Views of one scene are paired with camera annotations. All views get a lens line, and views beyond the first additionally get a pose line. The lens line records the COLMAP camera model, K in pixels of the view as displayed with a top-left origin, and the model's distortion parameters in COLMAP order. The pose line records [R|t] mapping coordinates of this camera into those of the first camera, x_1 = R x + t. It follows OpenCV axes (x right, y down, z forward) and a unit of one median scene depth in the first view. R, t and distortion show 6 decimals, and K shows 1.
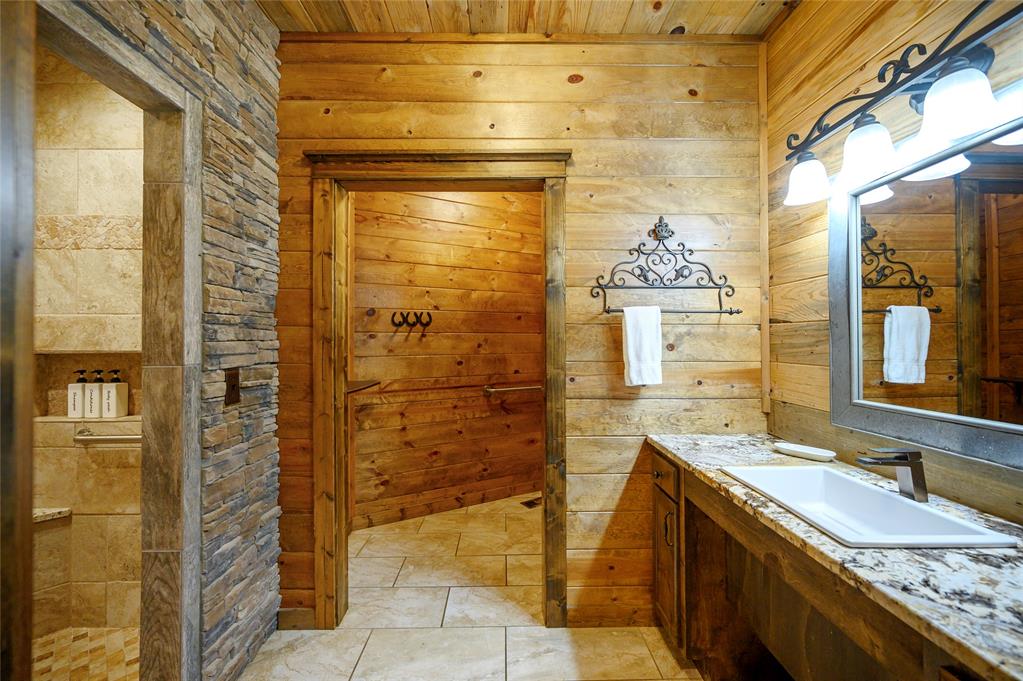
lens RADIAL K [[404.6, 0, 506.7], [0, 404.6, 338.6], [0, 0, 1]] dist [-0.000253, -0.000199]
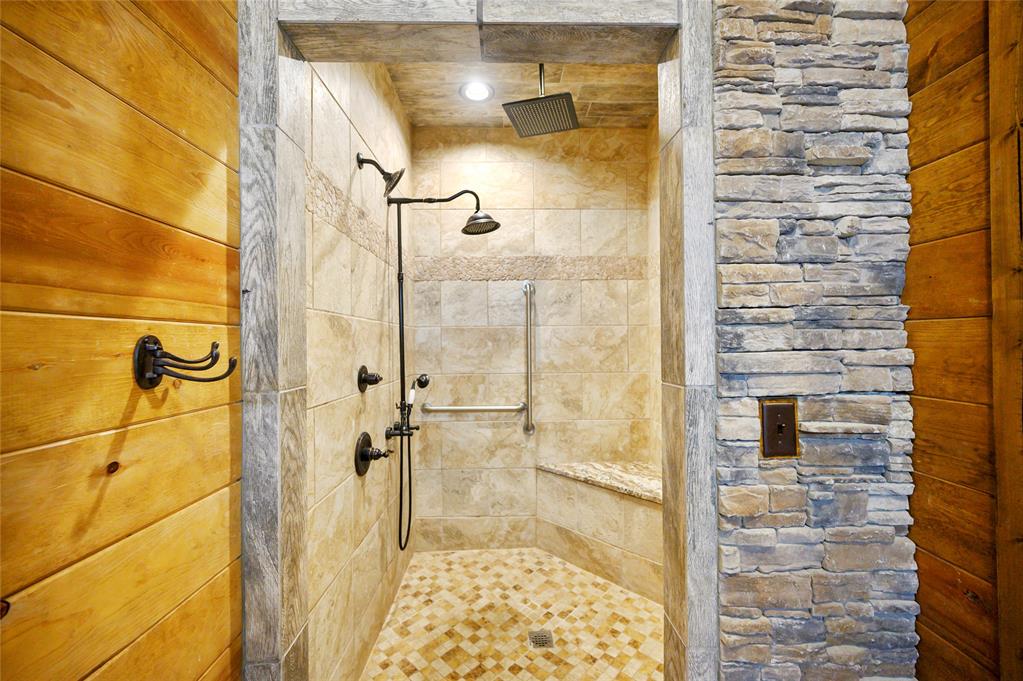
lens RADIAL K [[404.6, 0, 512.0], [0, 404.6, 341.2], [0, 0, 1]] dist [-0.000253, -0.000199]
pose [[0.015897, -0.003075, -0.999869, -0.077972], [0.015849, 0.999870, -0.002823, -0.012120], [0.999748, -0.015802, 0.015943, 0.542389]]
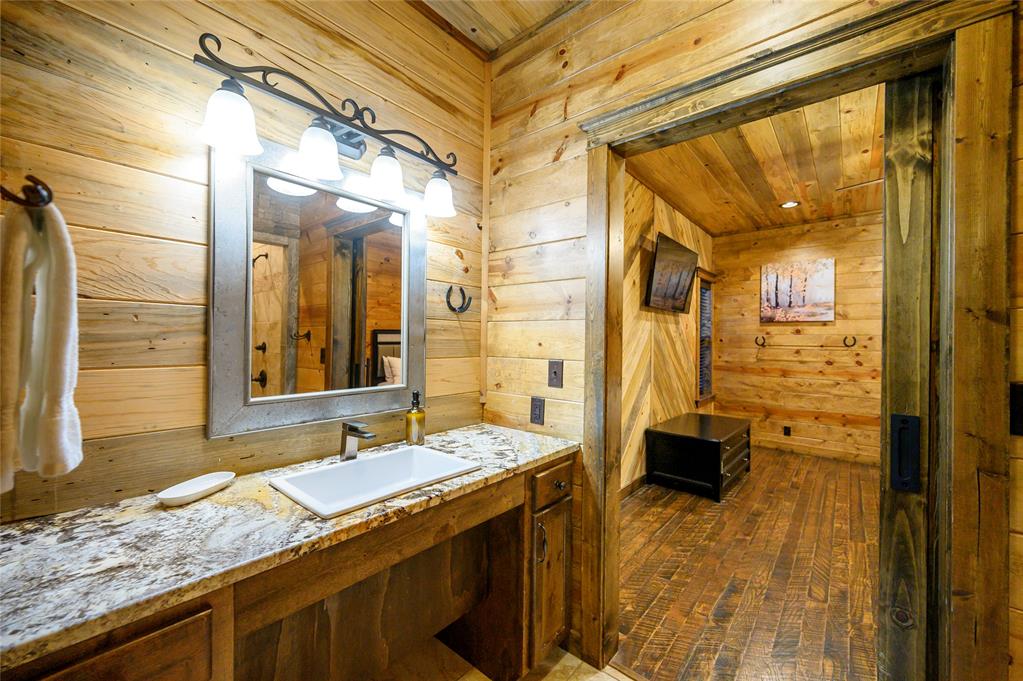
lens RADIAL K [[404.6, 0, 508.7], [0, 404.6, 338.1], [0, 0, 1]] dist [-0.000253, -0.000199]
pose [[-0.756142, -0.004245, 0.654394, -0.161230], [-0.014319, 0.999847, -0.010059, 0.019163], [-0.654251, -0.016976, -0.756087, 1.362935]]
